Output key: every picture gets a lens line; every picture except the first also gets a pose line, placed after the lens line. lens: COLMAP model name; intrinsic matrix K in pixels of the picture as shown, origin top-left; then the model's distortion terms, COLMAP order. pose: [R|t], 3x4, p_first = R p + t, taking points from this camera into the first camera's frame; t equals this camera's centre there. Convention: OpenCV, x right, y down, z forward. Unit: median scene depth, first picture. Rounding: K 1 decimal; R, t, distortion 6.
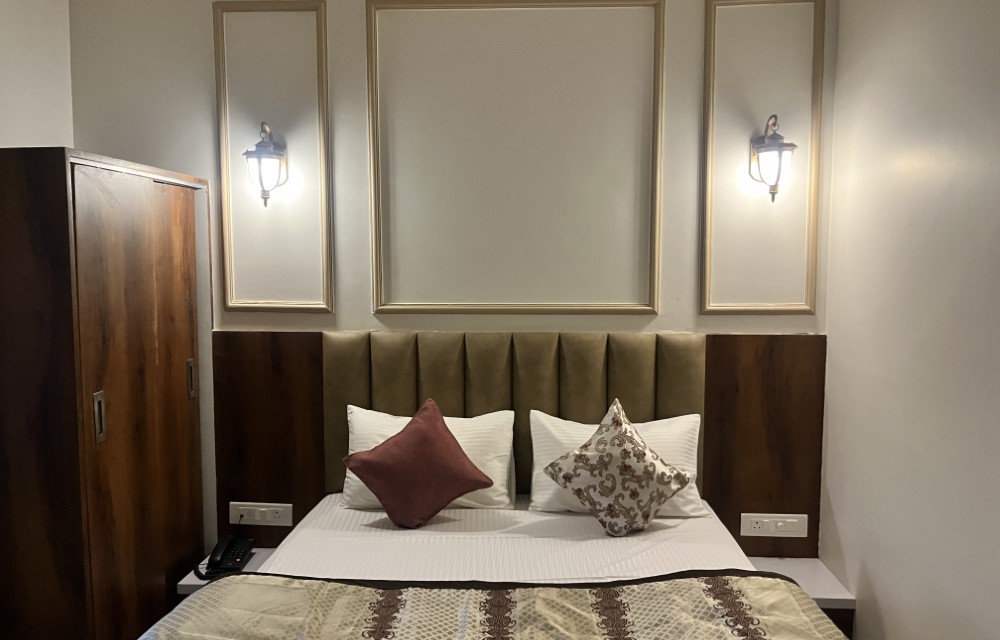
lens RADIAL K [[764.9, 0, 501.2], [0, 764.9, 328.8], [0, 0, 1]] dist [0.062853, -0.077797]
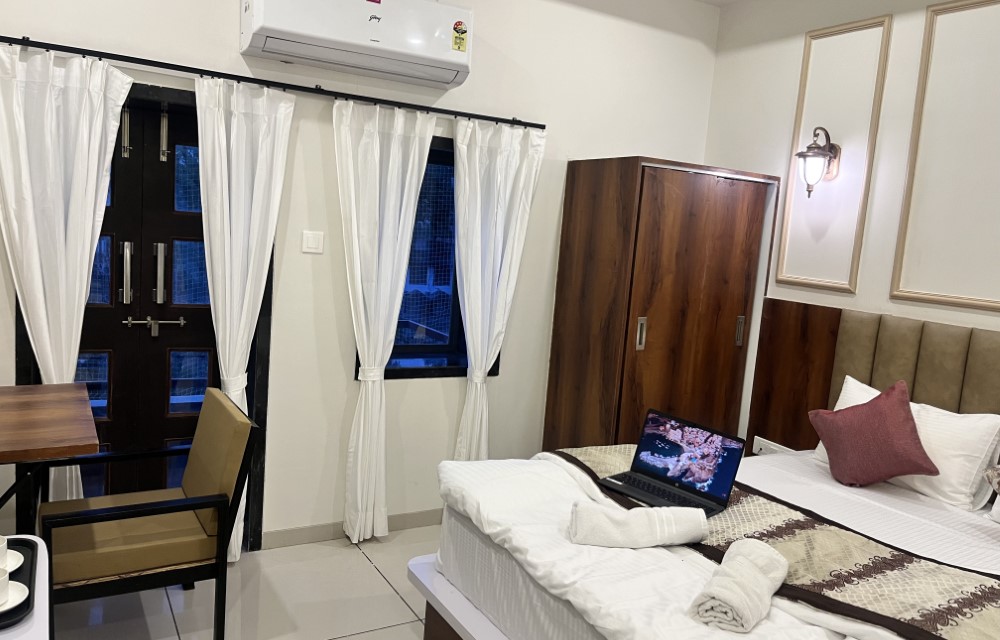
lens RADIAL K [[764.9, 0, 501.2], [0, 764.9, 328.8], [0, 0, 1]] dist [0.062853, -0.077797]
pose [[0.549278, 0.151862, -0.821725, 0.507948], [-0.154266, 0.984874, 0.078896, 0.024728], [0.821277, 0.083428, 0.564397, -0.069135]]
